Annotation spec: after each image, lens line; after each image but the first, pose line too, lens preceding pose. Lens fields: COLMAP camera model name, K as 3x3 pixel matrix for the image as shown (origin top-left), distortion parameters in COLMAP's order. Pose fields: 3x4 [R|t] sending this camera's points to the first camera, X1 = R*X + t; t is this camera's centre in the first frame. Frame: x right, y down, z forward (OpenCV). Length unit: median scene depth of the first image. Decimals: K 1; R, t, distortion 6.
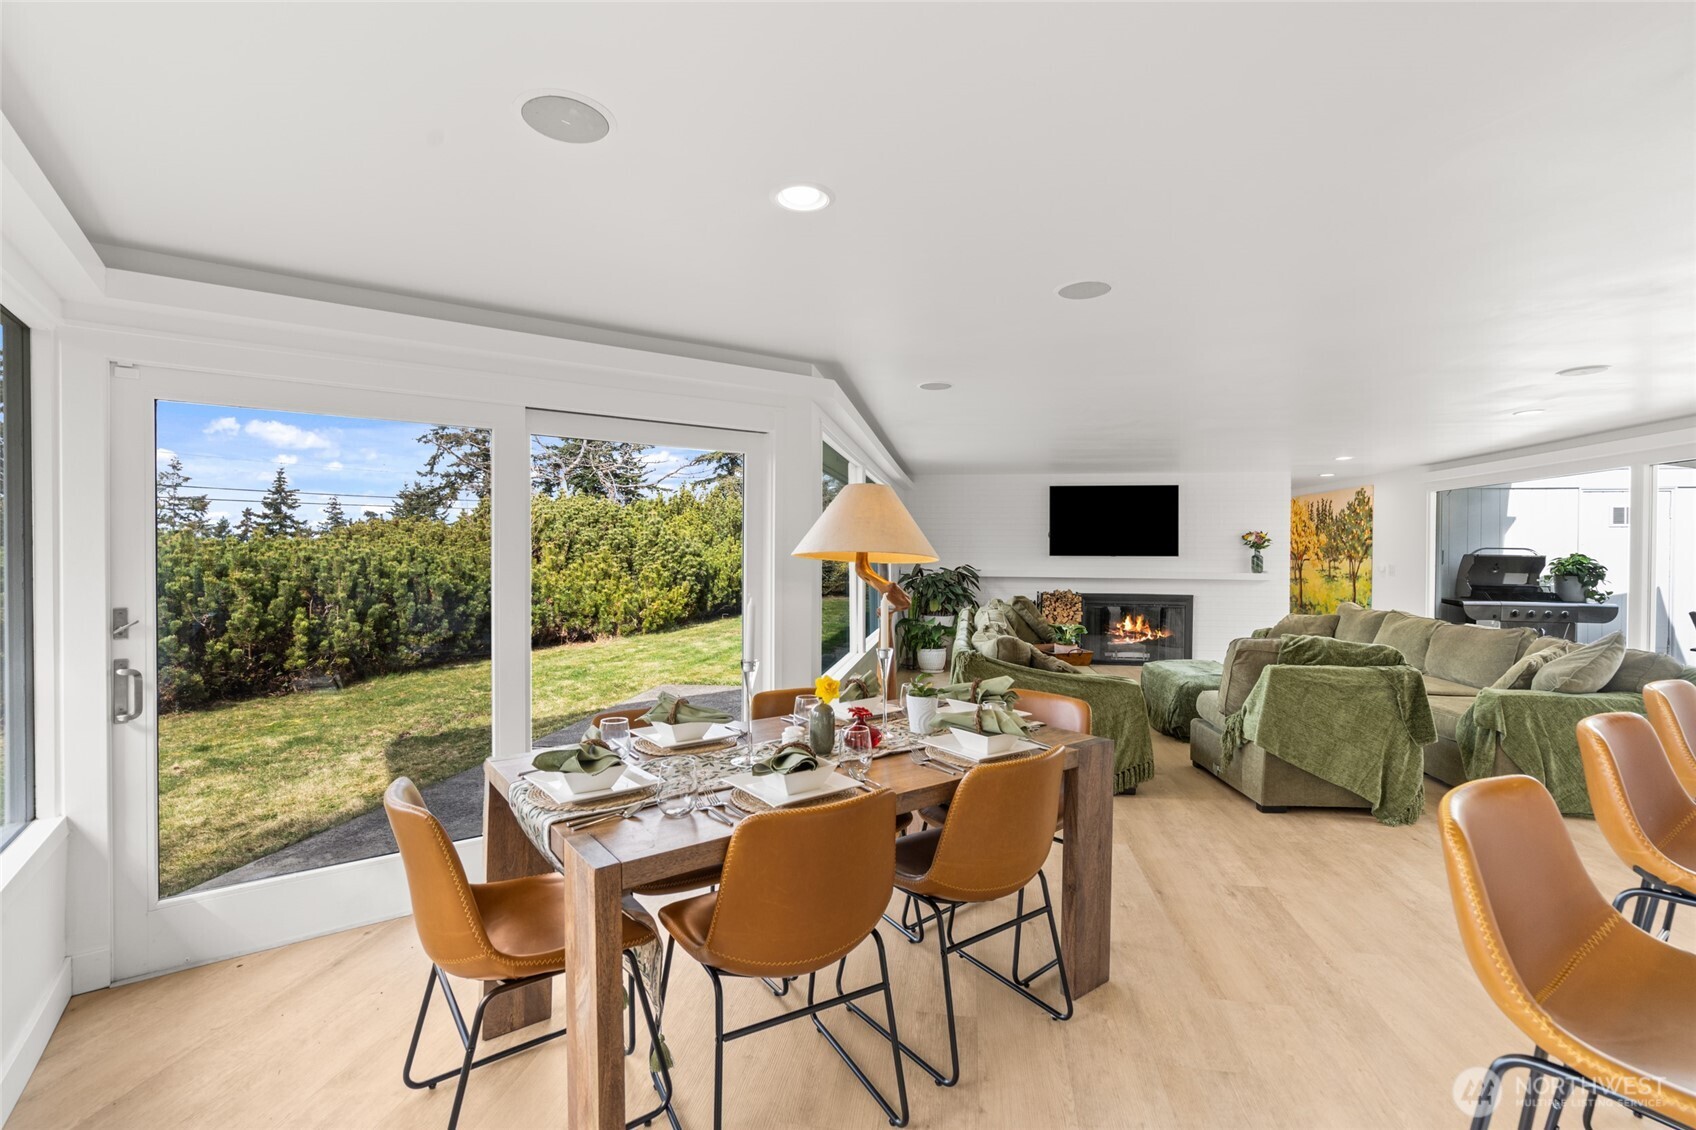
lens RADIAL K [[782.1, 0, 851.6], [0, 782.1, 564.0], [0, 0, 1]] dist [-0.004787, 0.003318]
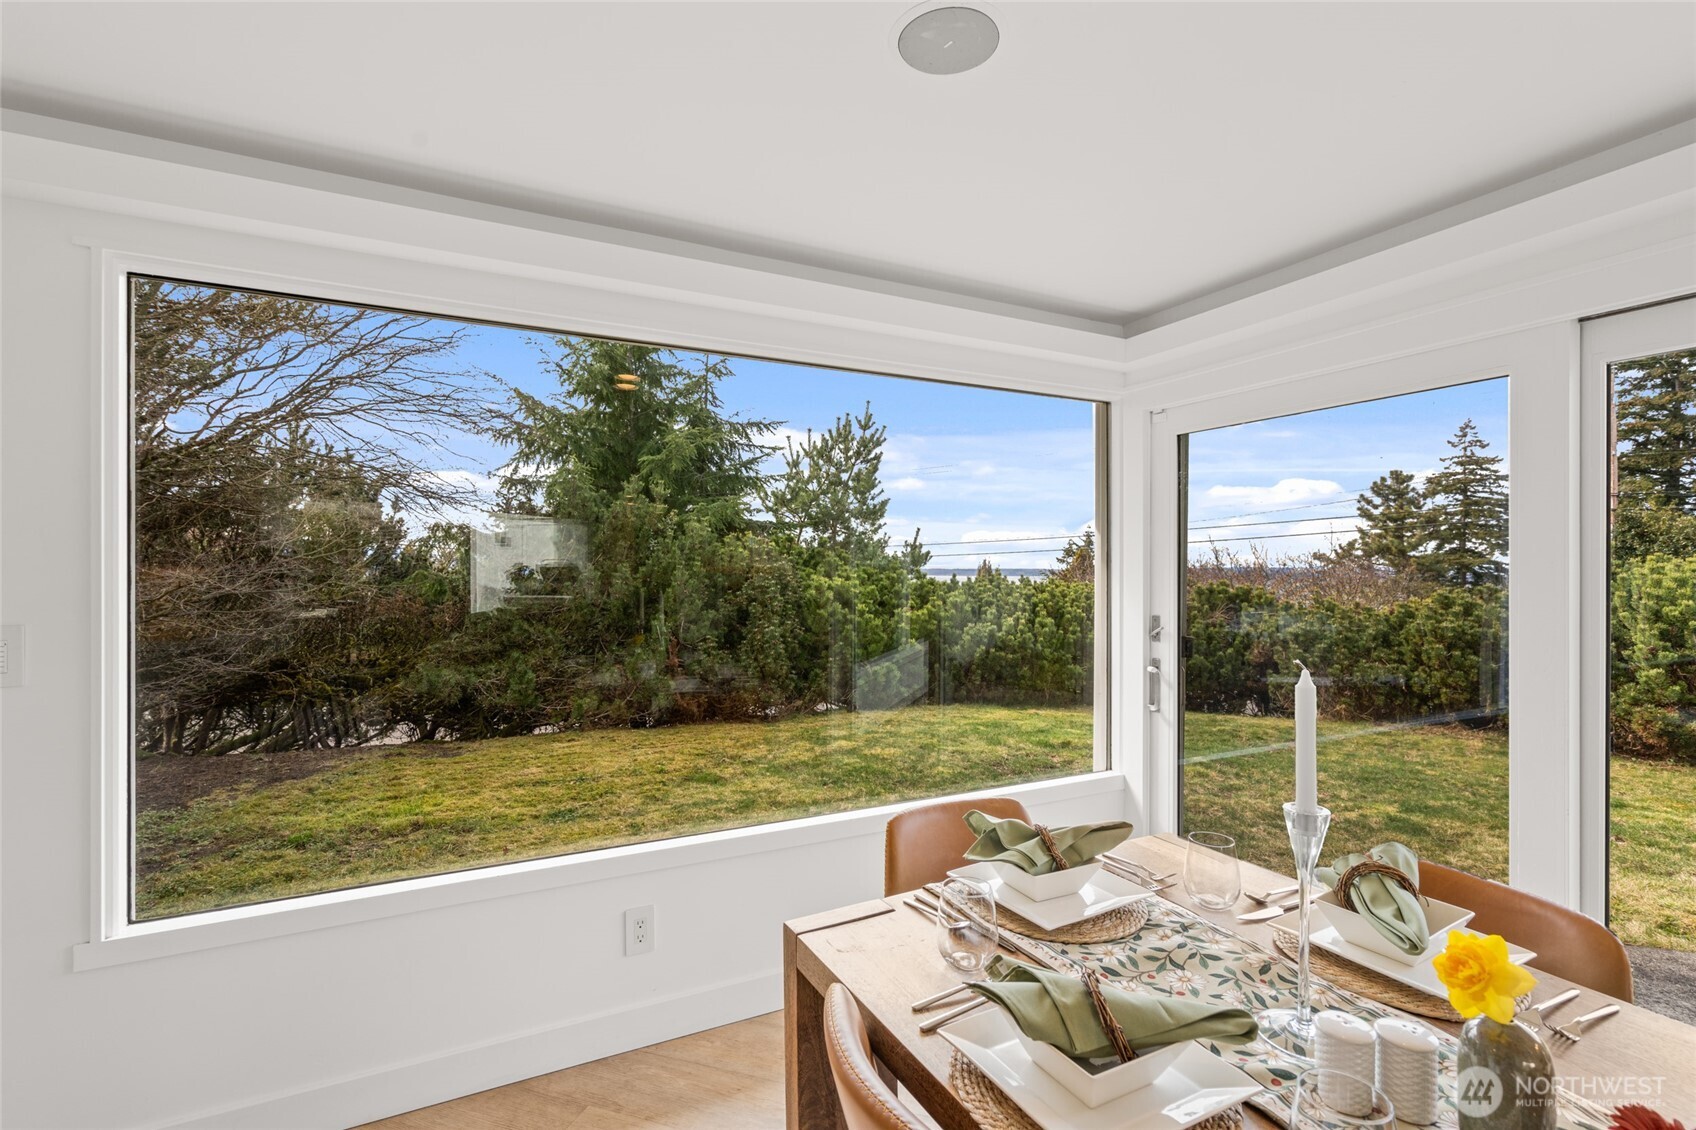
lens RADIAL K [[782.1, 0, 836.5], [0, 782.1, 572.5], [0, 0, 1]] dist [-0.004787, 0.003318]
pose [[-0.170288, -0.002244, -0.985392, 0.081351], [-0.013870, 0.999904, 0.000120, -0.000461], [0.985297, 0.013688, -0.170302, 0.190130]]
